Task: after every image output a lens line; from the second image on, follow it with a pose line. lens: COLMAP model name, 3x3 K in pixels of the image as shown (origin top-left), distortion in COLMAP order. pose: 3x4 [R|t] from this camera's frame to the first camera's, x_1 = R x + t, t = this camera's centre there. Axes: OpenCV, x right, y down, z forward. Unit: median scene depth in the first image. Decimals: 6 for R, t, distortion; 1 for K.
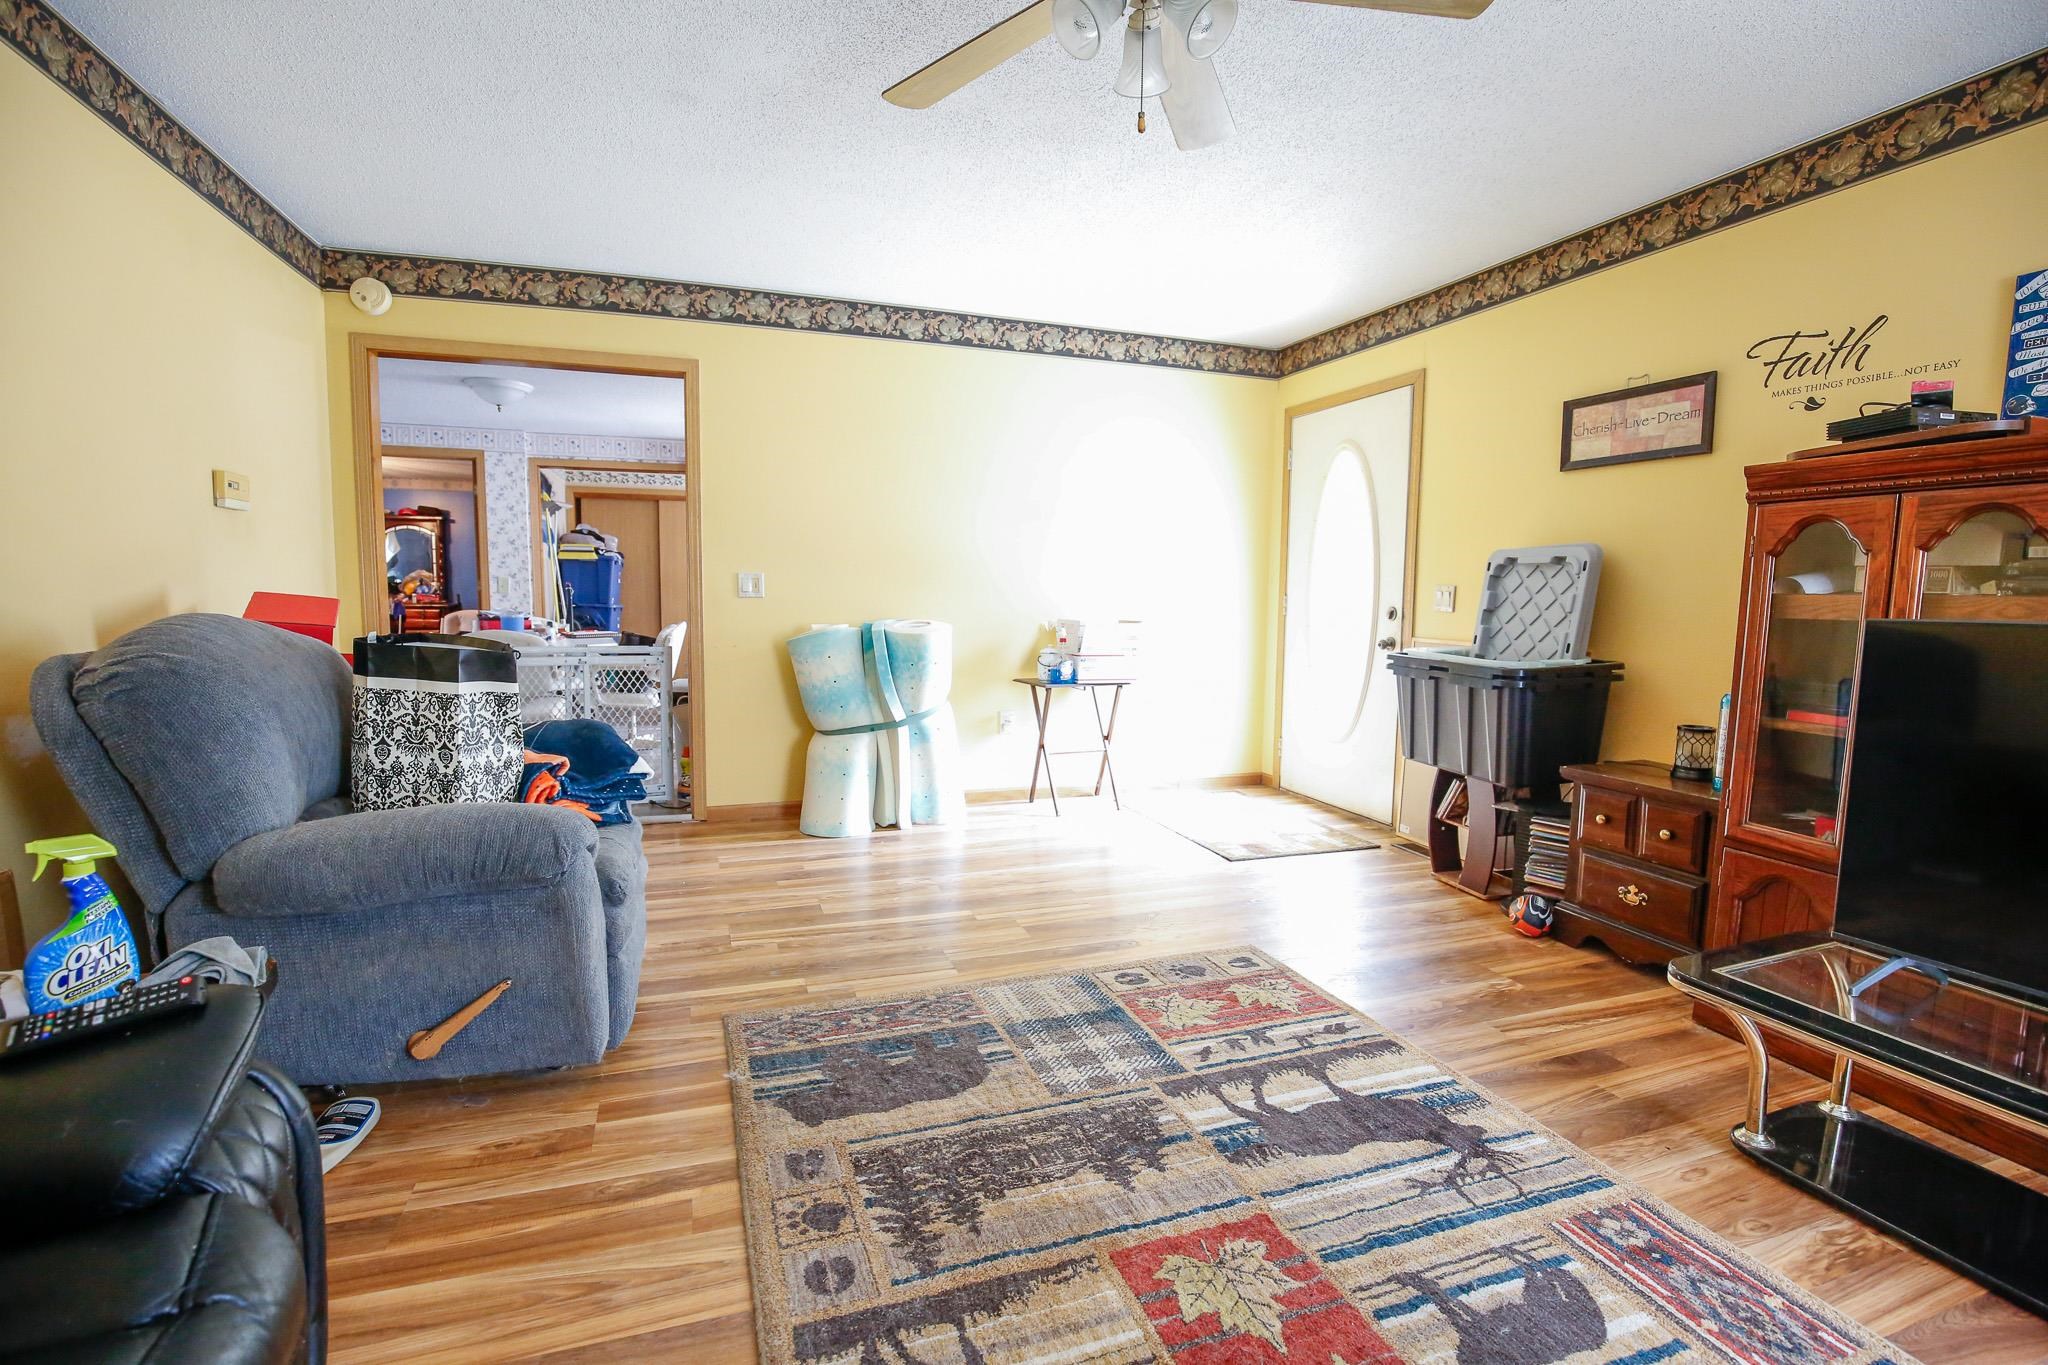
lens RADIAL K [[934.5, 0, 1018.9], [0, 934.5, 689.6], [0, 0, 1]] dist [-0.016506, 0.000609]
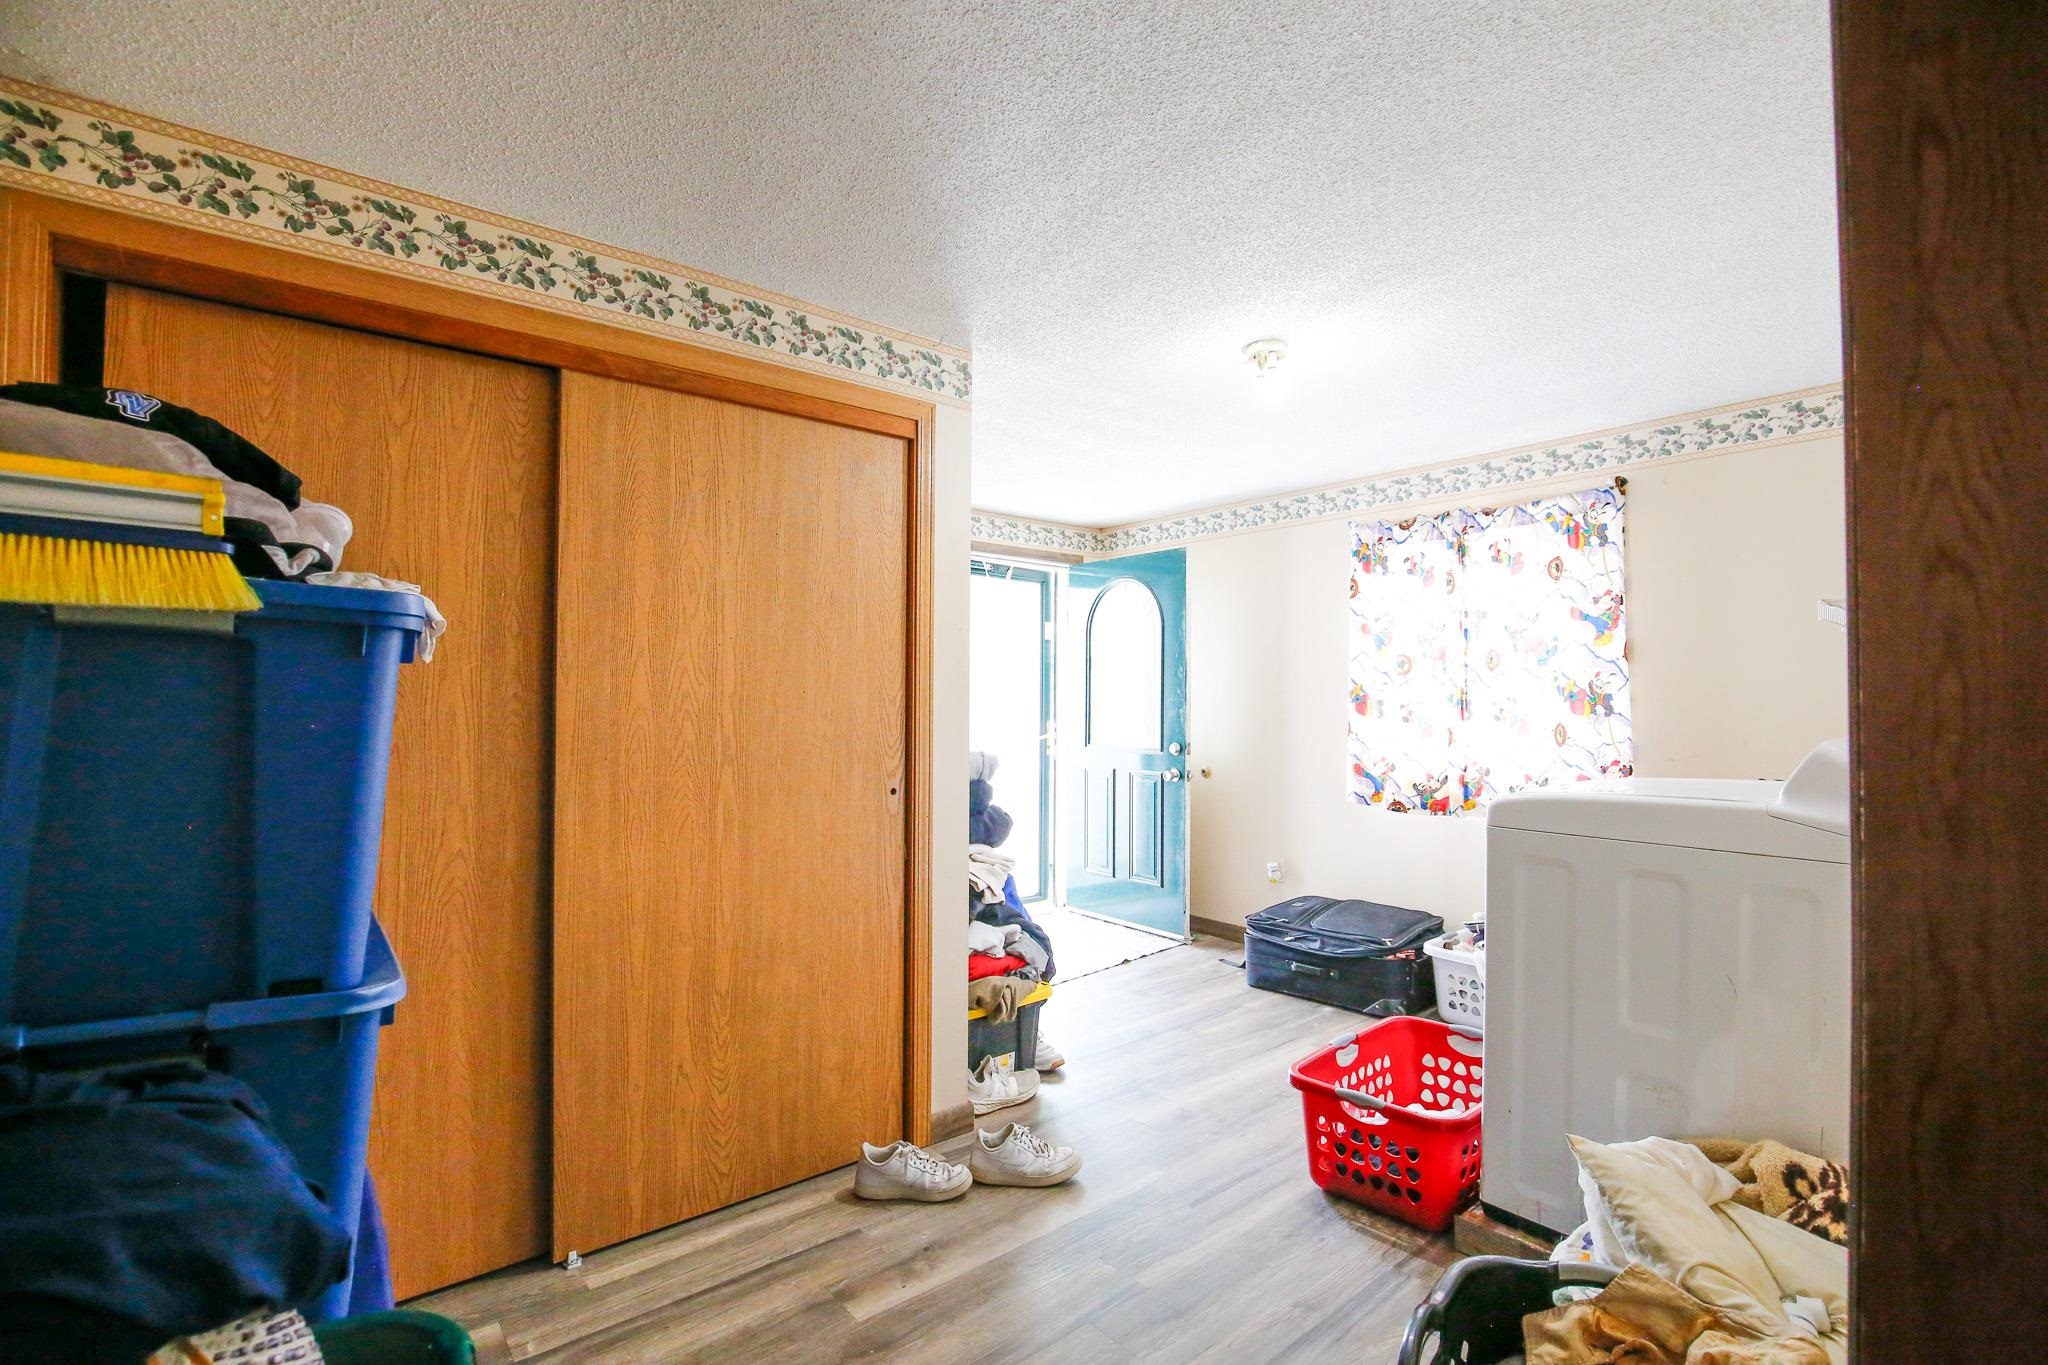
lens RADIAL K [[934.5, 0, 1024.5], [0, 934.5, 685.6], [0, 0, 1]] dist [-0.016506, 0.000609]
pose [[0.942316, -0.009356, 0.334594, -0.386179], [0.046140, 0.993698, -0.102157, -0.111134], [-0.331529, 0.111702, 0.936809, 0.830901]]
